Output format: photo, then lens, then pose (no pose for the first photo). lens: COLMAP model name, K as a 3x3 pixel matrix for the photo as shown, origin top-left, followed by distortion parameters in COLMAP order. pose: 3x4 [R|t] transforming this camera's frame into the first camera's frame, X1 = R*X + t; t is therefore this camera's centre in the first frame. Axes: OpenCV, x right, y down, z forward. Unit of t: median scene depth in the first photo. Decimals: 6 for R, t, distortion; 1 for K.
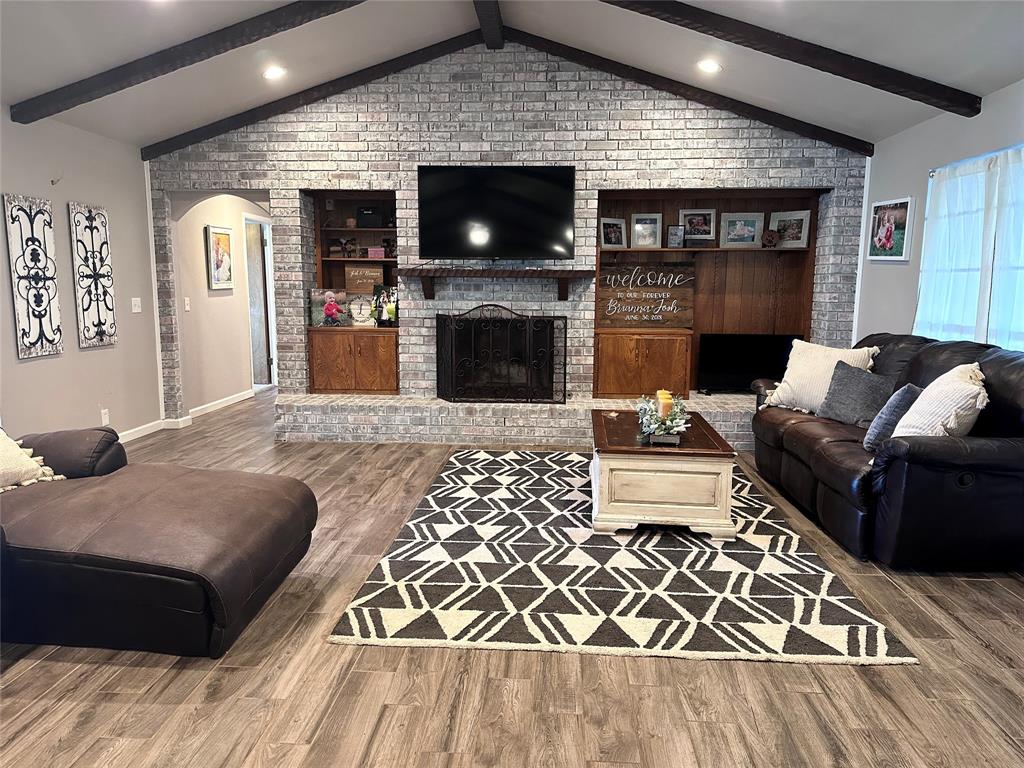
lens RADIAL K [[710.2, 0, 512.0], [0, 710.2, 384.0], [0, 0, 1]] dist [0.061185, -0.083296]
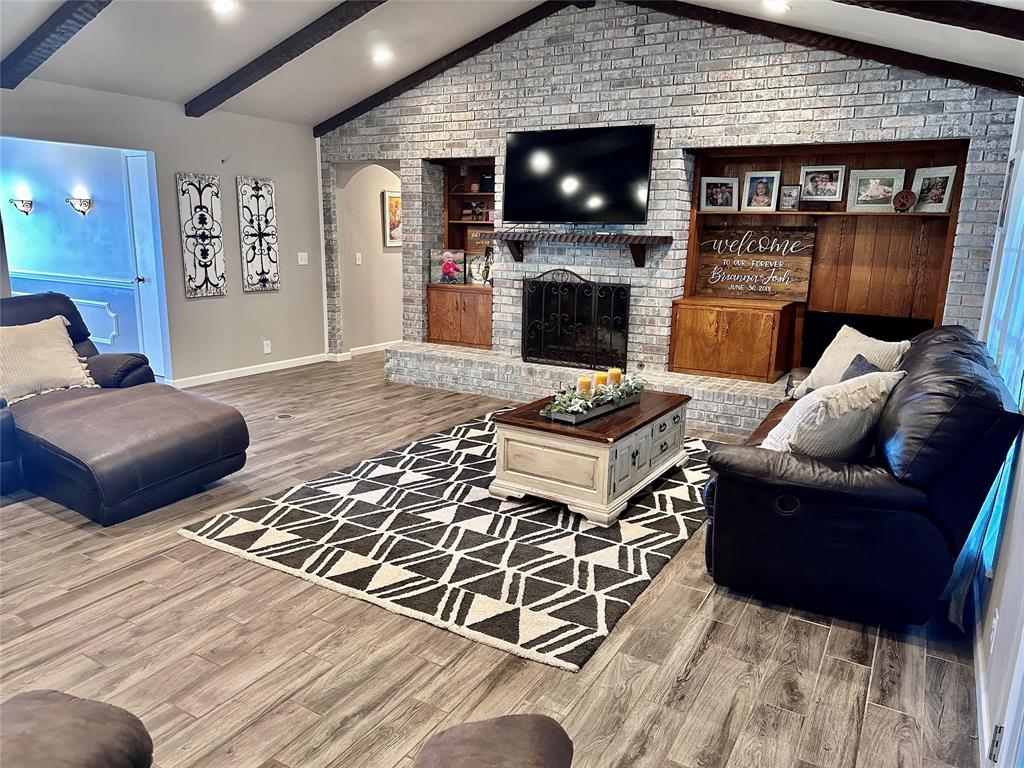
lens RADIAL K [[710.2, 0, 512.0], [0, 710.2, 384.0], [0, 0, 1]] dist [0.061185, -0.083296]
pose [[0.897026, 0.106655, -0.428916, 0.362779], [-0.078152, 0.993432, 0.083582, -0.028337], [0.435013, -0.041454, 0.899469, 0.048243]]
